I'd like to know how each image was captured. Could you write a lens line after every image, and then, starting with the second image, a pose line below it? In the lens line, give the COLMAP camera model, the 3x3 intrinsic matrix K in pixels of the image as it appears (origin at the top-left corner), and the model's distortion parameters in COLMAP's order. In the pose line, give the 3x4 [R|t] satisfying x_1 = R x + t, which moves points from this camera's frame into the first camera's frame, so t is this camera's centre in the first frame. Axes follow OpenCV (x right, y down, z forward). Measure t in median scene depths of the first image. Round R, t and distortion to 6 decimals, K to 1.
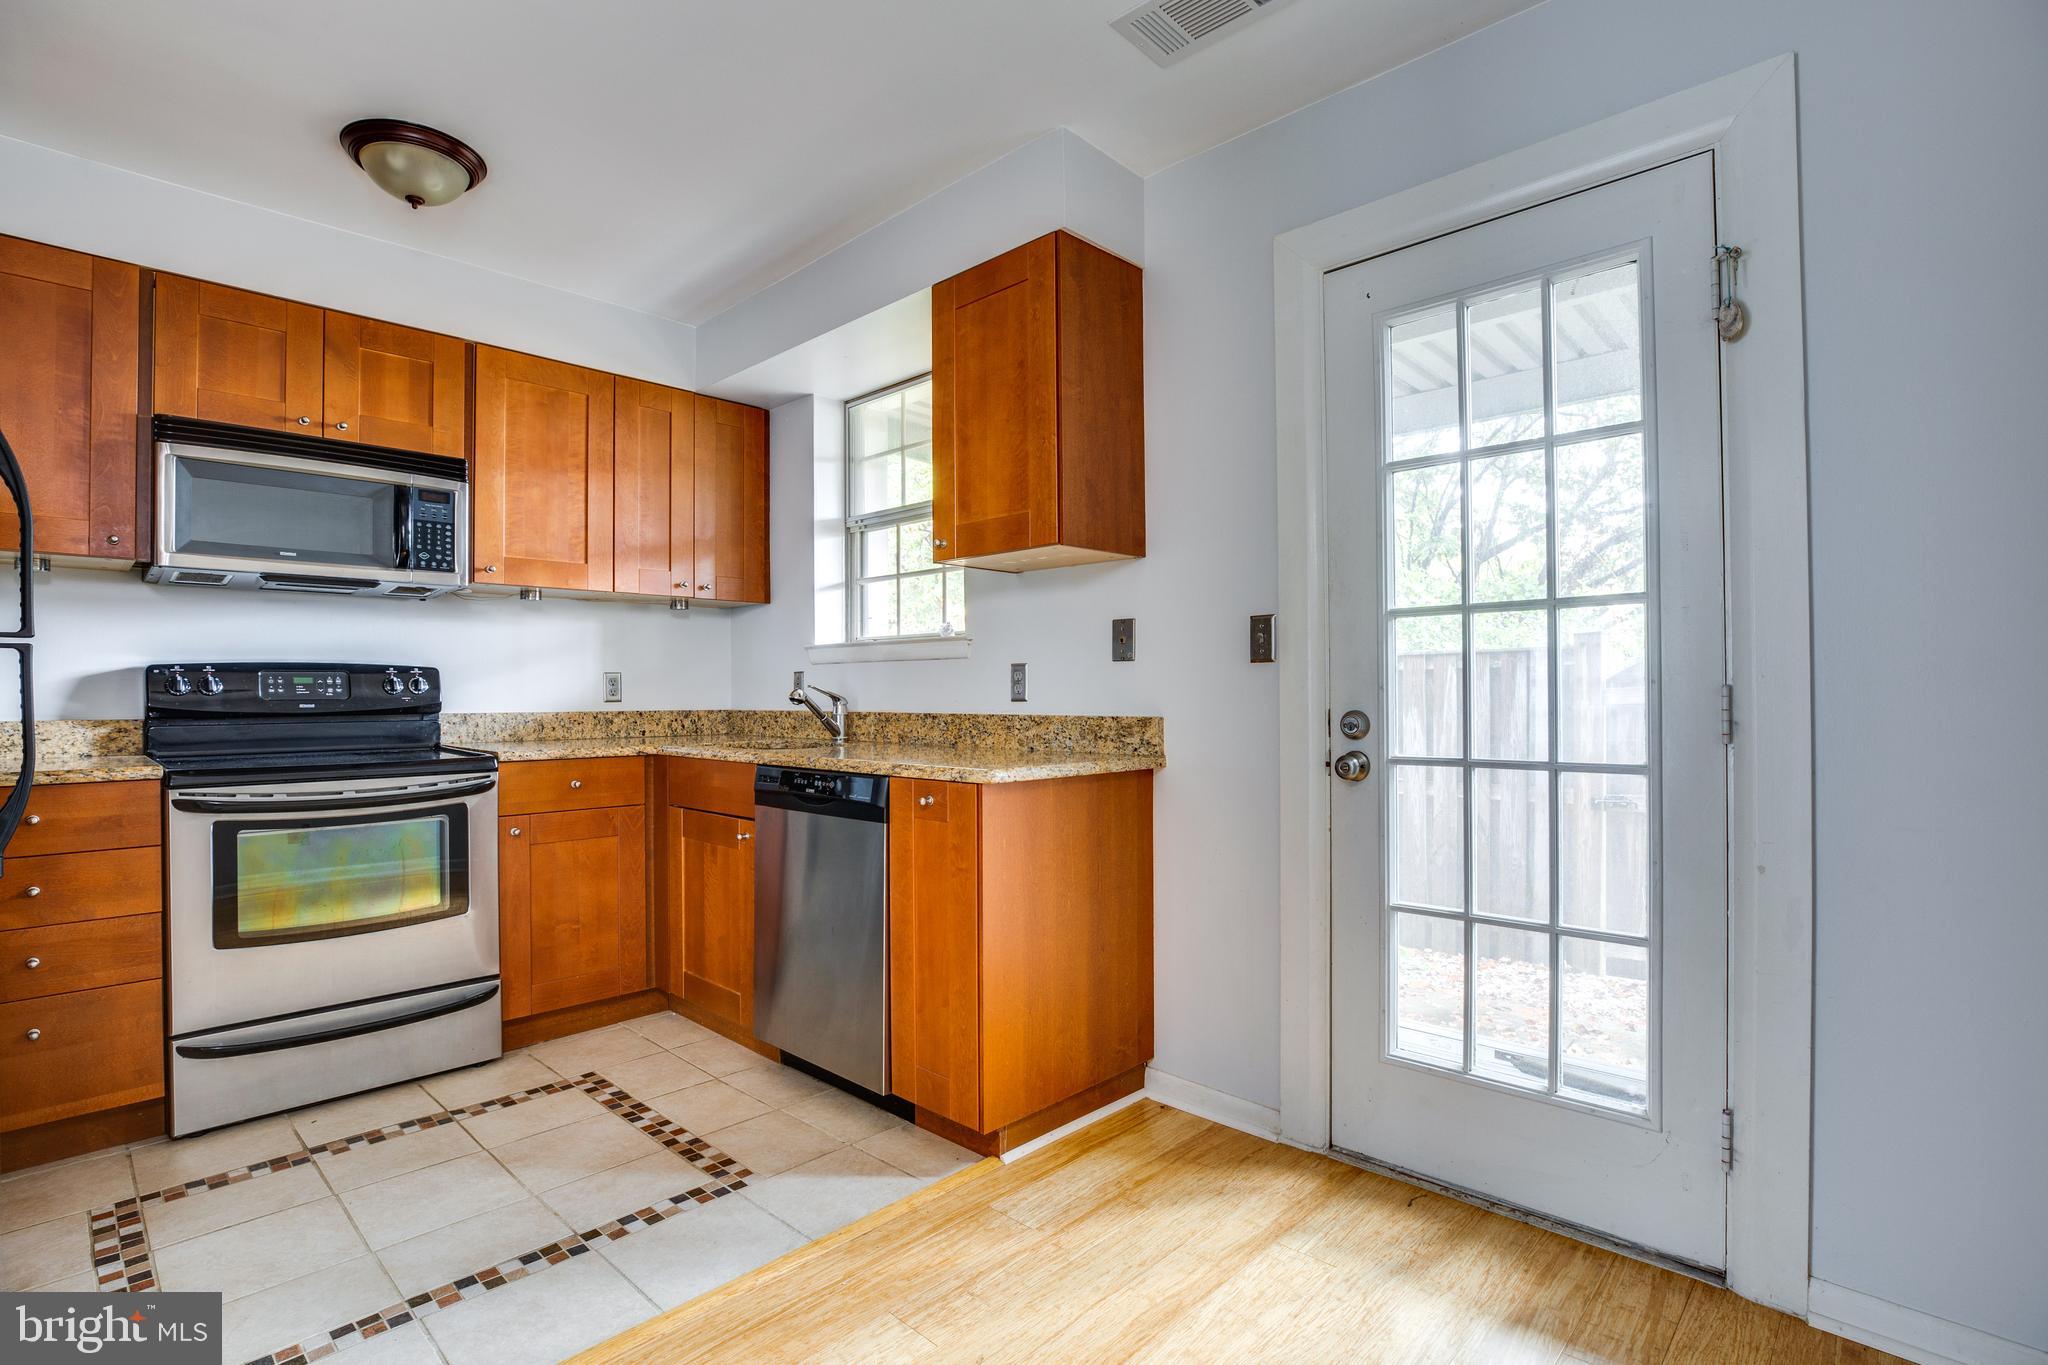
lens RADIAL K [[972.8, 0, 1012.2], [0, 972.8, 693.7], [0, 0, 1]] dist [-0.042685, 0.014901]
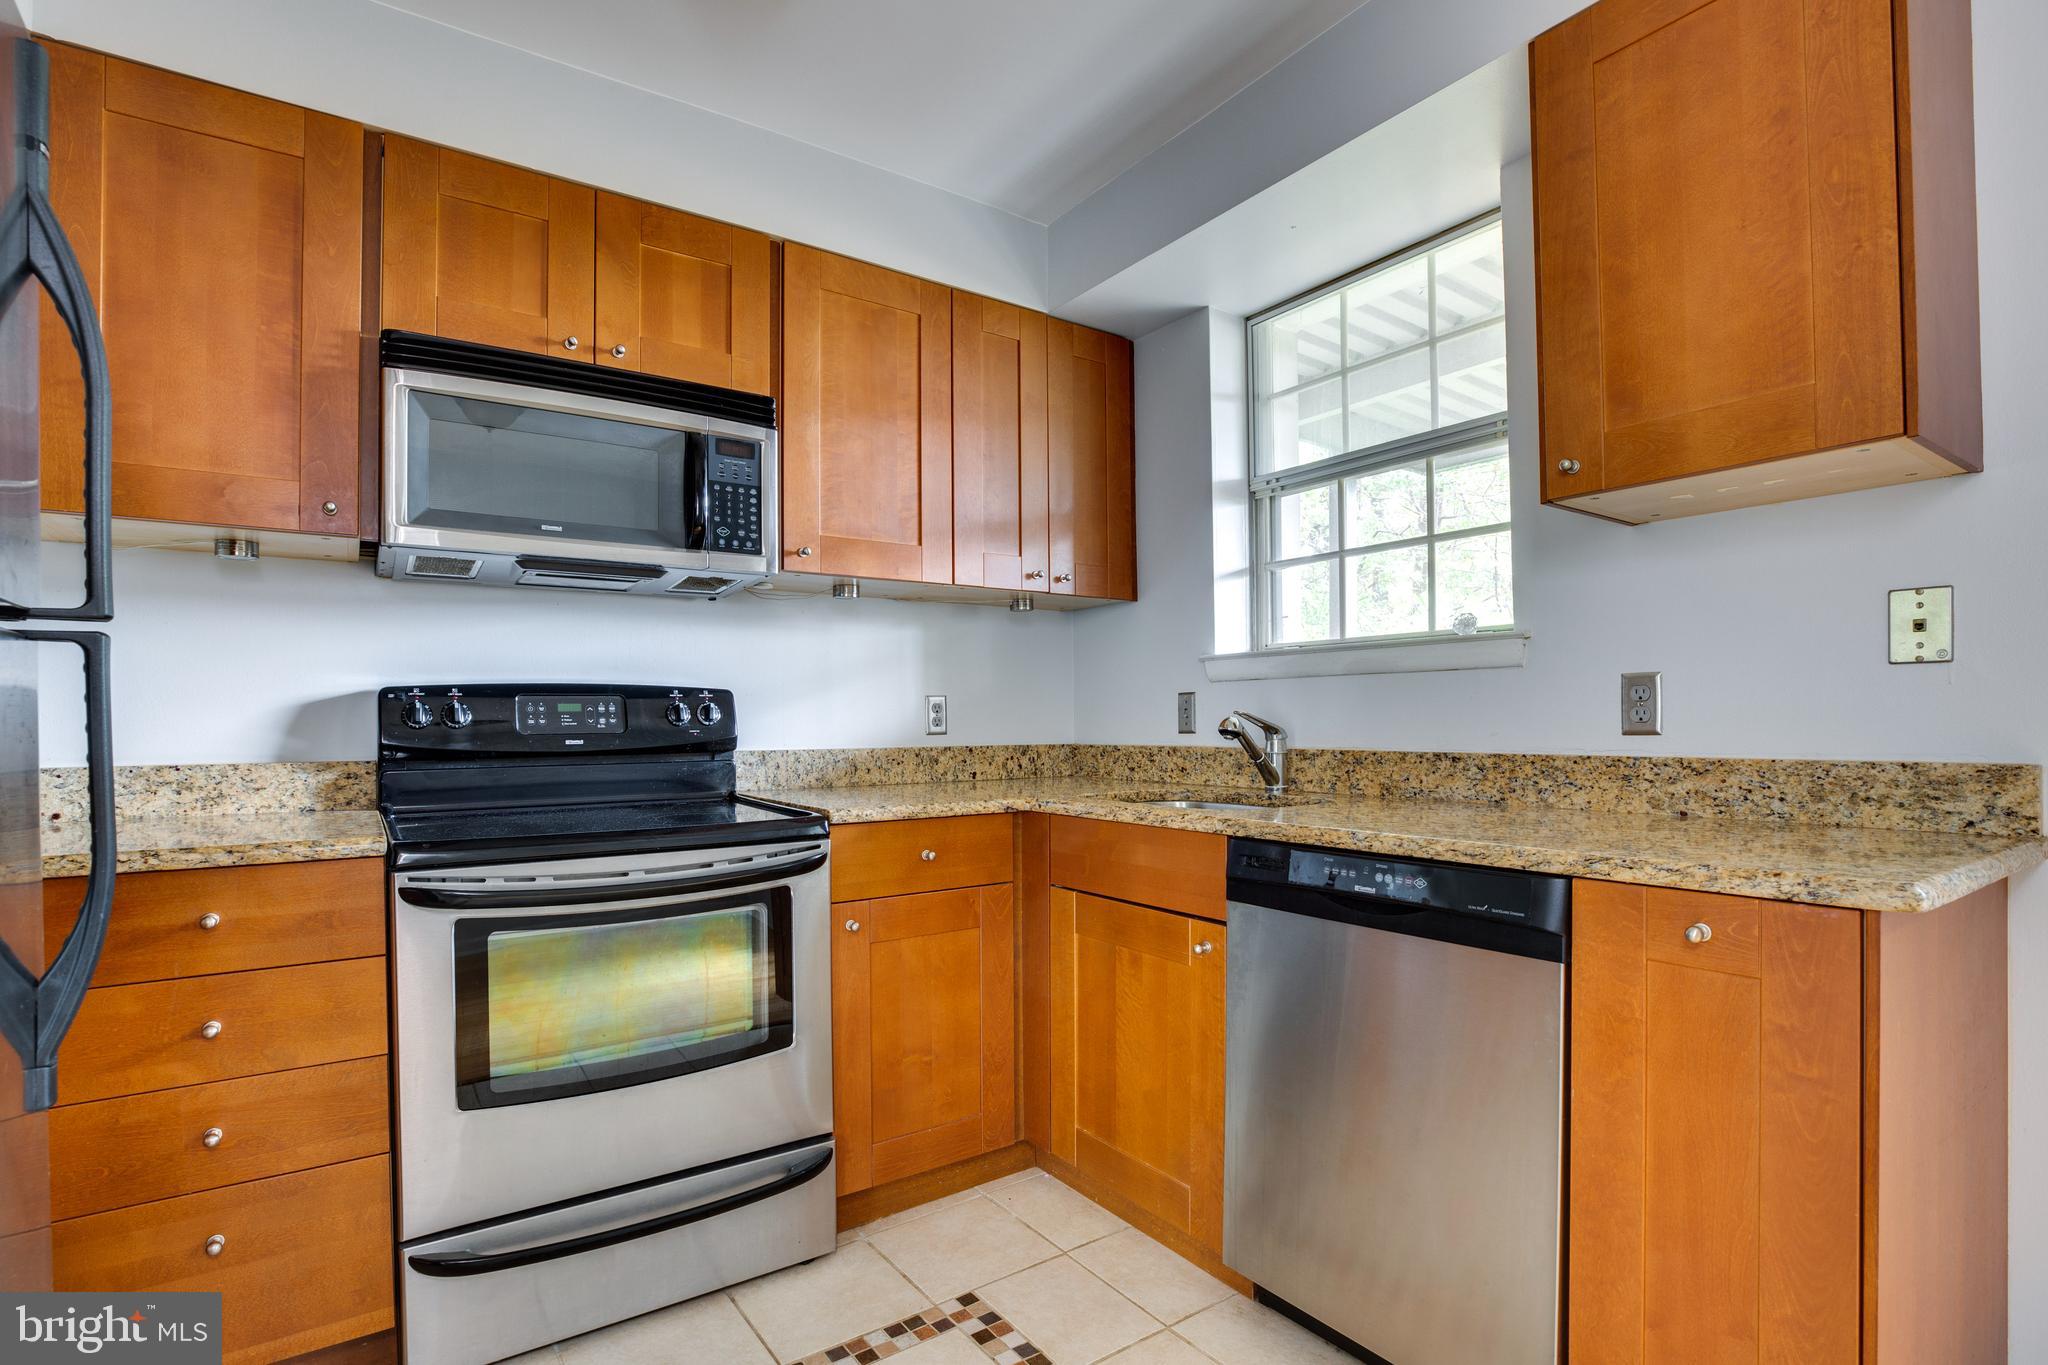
lens RADIAL K [[972.8, 0, 1019.5], [0, 972.8, 724.7], [0, 0, 1]] dist [-0.042685, 0.014901]
pose [[0.982145, -0.003045, -0.188102, -0.271073], [0.003690, 0.999988, 0.003081, -0.001694], [0.188091, -0.003720, 0.982145, 0.345420]]
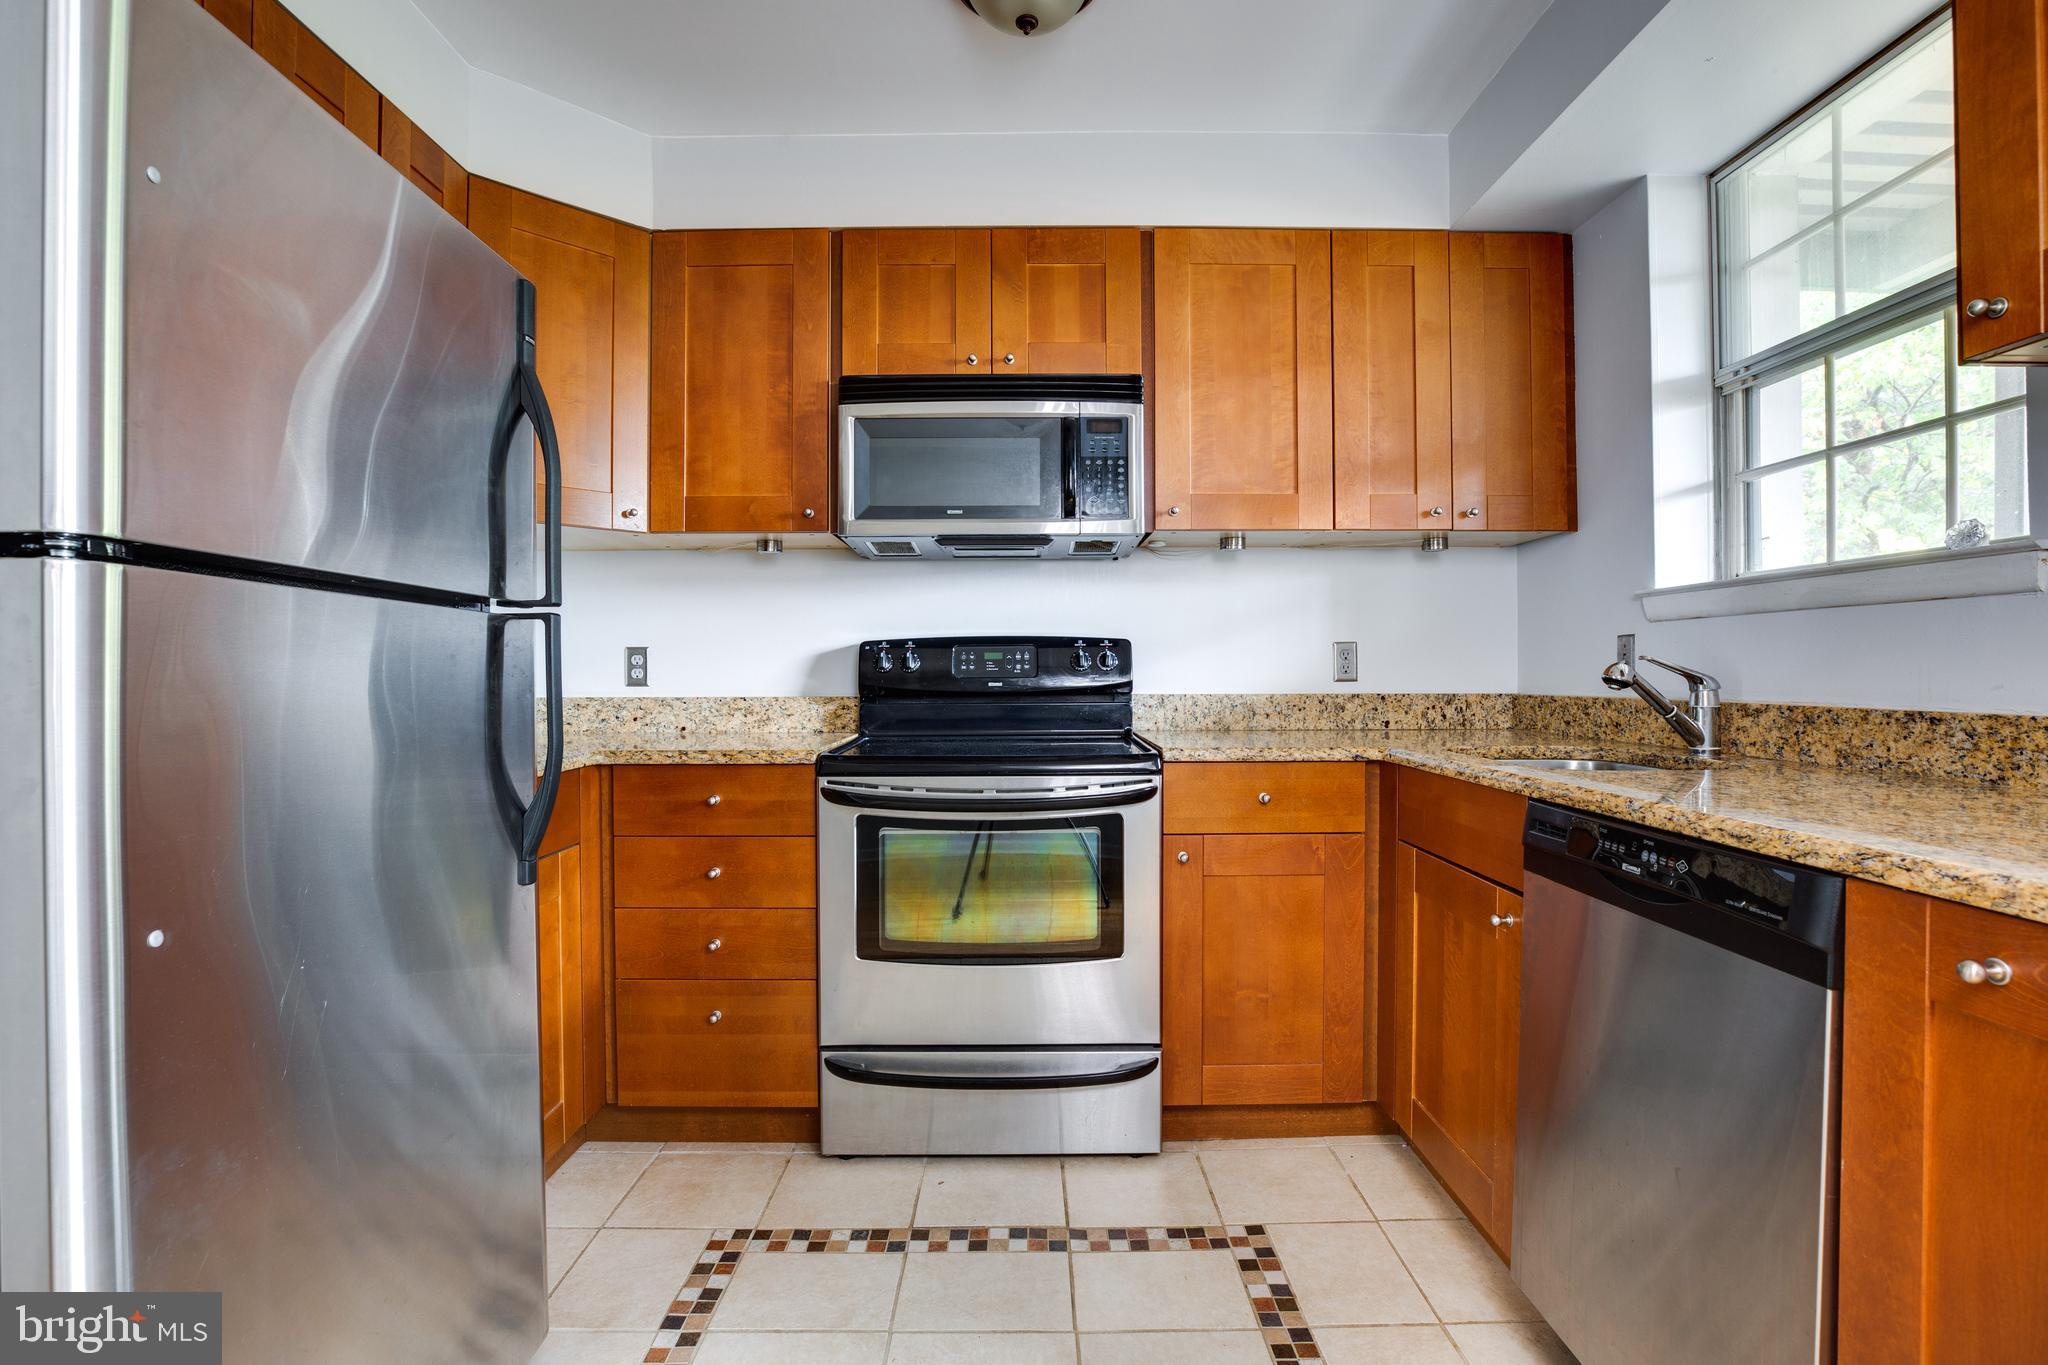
lens RADIAL K [[972.8, 0, 1031.3], [0, 972.8, 676.4], [0, 0, 1]] dist [-0.042685, 0.014901]
pose [[0.703471, 0.004365, -0.710711, -0.068547], [0.000701, 0.999976, 0.006835, -0.000799], [0.710724, -0.005306, 0.703451, 0.396253]]
